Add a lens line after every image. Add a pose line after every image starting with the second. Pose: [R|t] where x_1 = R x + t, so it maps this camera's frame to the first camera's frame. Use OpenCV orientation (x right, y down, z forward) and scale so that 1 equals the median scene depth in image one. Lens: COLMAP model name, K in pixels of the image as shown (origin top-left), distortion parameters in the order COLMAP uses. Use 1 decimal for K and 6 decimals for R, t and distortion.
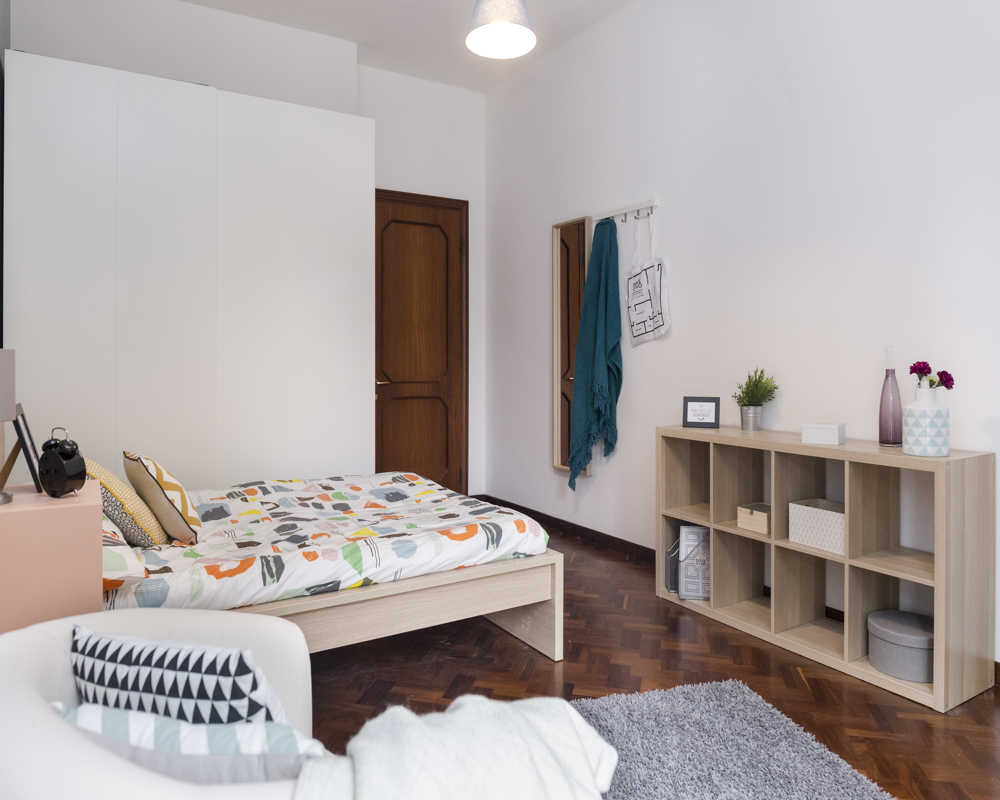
lens RADIAL K [[699.3, 0, 460.9], [0, 699.3, 392.8], [0, 0, 1]] dist [0.031290, -0.001999]
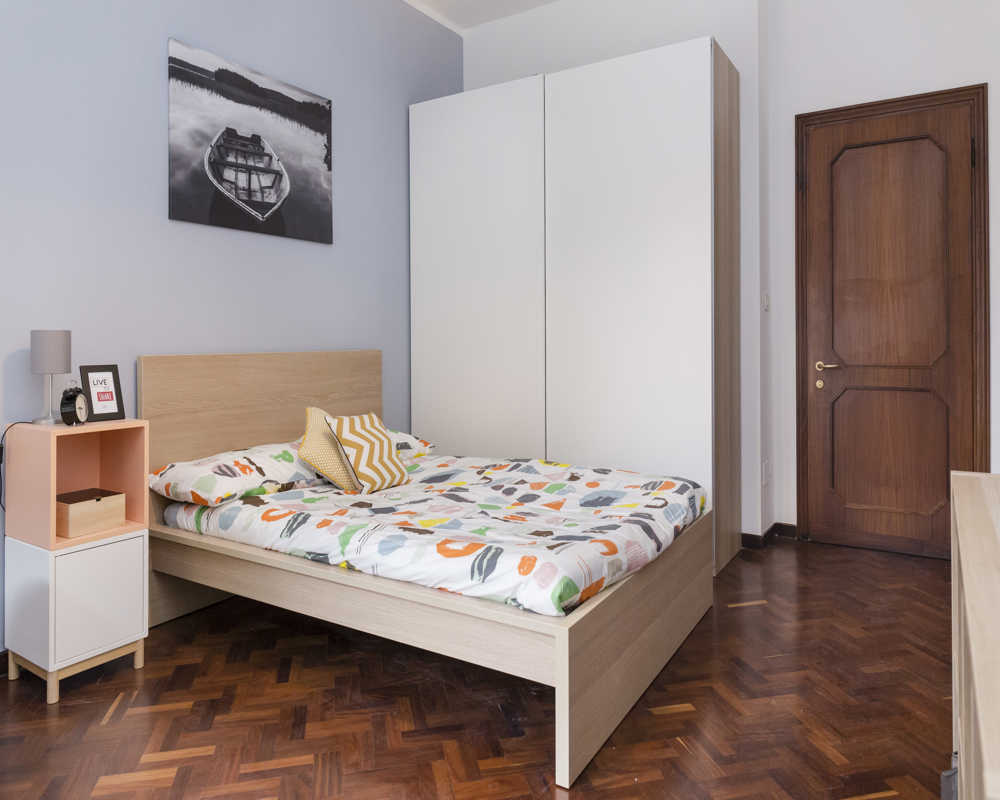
lens RADIAL K [[680.6, 0, 502.1], [0, 680.6, 350.2], [0, 0, 1]] dist [-0.000765, -0.004067]
pose [[0.456869, -0.002280, -0.889531, 0.750767], [-0.040031, 0.998931, -0.023121, -0.006969], [0.888633, 0.046172, 0.456290, 0.728851]]
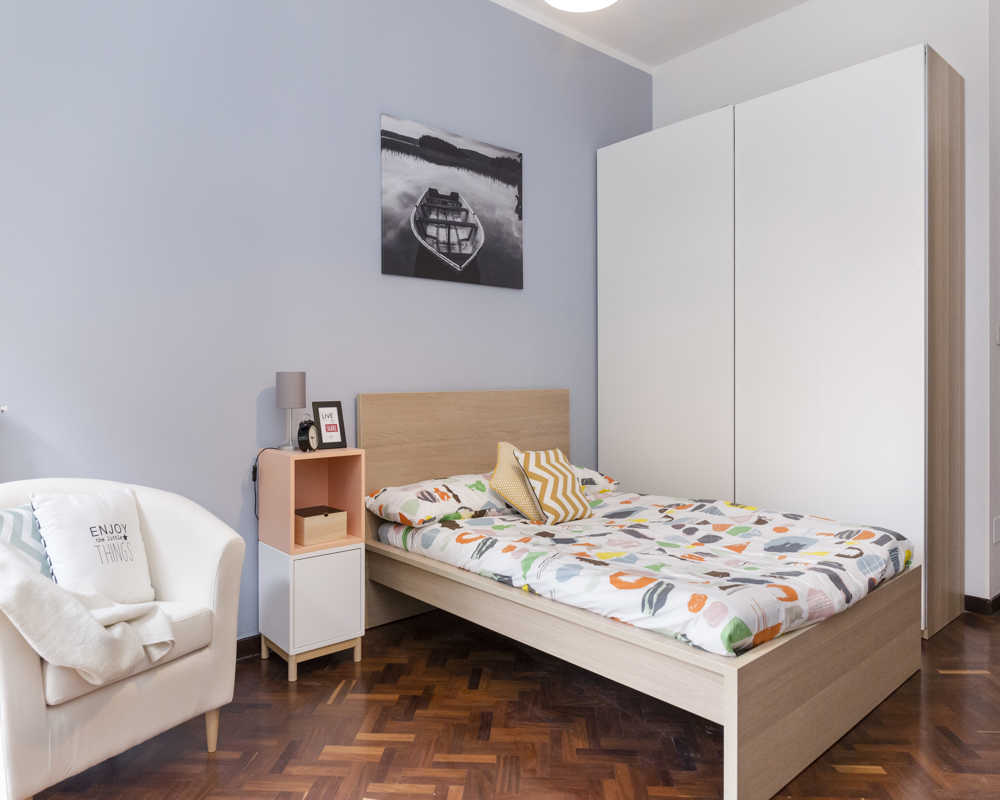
lens RADIAL K [[676.1, 0, 500.0], [0, 676.1, 400.0], [0, 0, 1]] dist [-0.001512, -0.007272]
pose [[0.176409, 0.015075, -0.984202, 0.794522], [-0.047650, 0.998841, 0.006758, -0.008910], [0.983163, 0.045705, 0.176923, 0.747132]]
